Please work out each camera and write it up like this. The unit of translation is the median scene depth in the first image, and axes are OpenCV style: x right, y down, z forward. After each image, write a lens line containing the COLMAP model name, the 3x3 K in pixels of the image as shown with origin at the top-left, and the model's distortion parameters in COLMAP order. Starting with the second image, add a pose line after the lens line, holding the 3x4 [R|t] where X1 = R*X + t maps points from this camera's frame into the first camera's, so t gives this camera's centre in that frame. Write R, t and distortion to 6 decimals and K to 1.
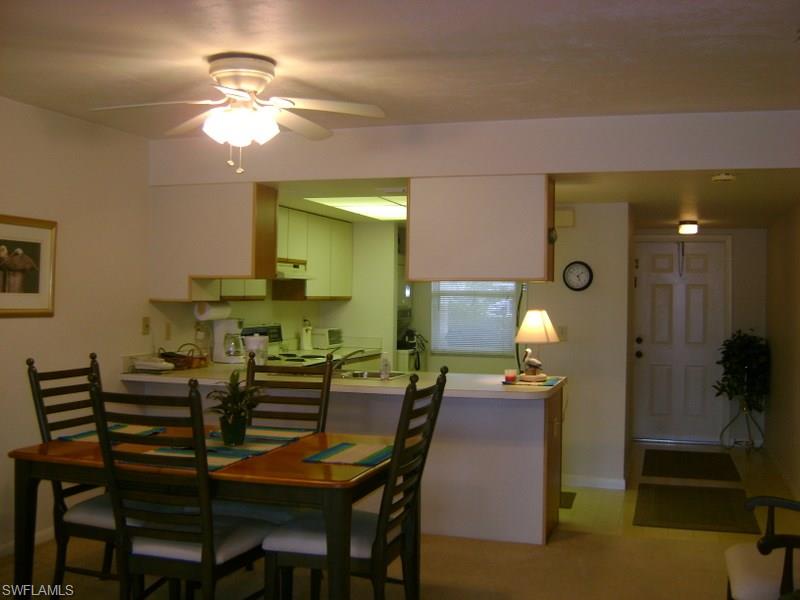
lens RADIAL K [[847.4, 0, 405.5], [0, 847.4, 298.4], [0, 0, 1]] dist [-0.124289, 0.000000]
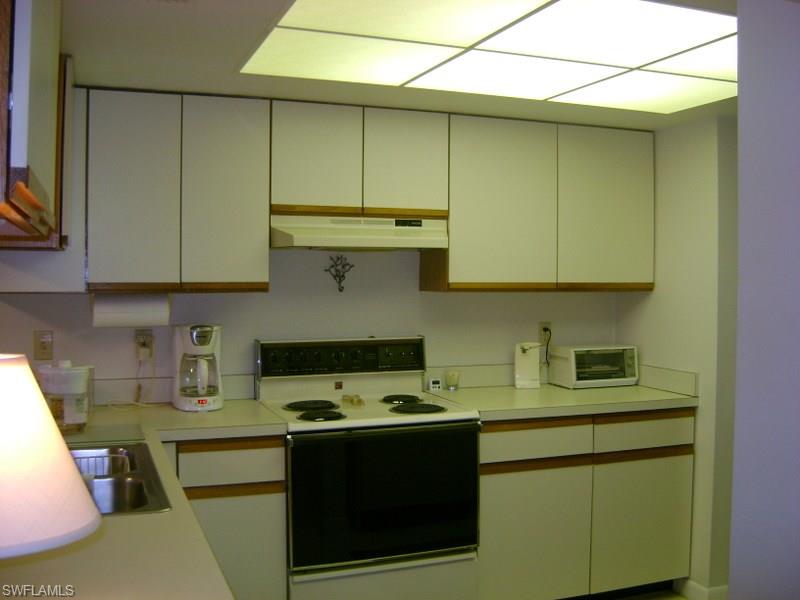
lens RADIAL K [[847.4, 0, 399.4], [0, 847.4, 295.2], [0, 0, 1]] dist [-0.124289, 0.000000]
pose [[0.630992, 0.004705, -0.775775, 0.322050], [0.001655, 0.999971, 0.007412, 0.001627], [0.775787, -0.005961, 0.630966, 0.865593]]
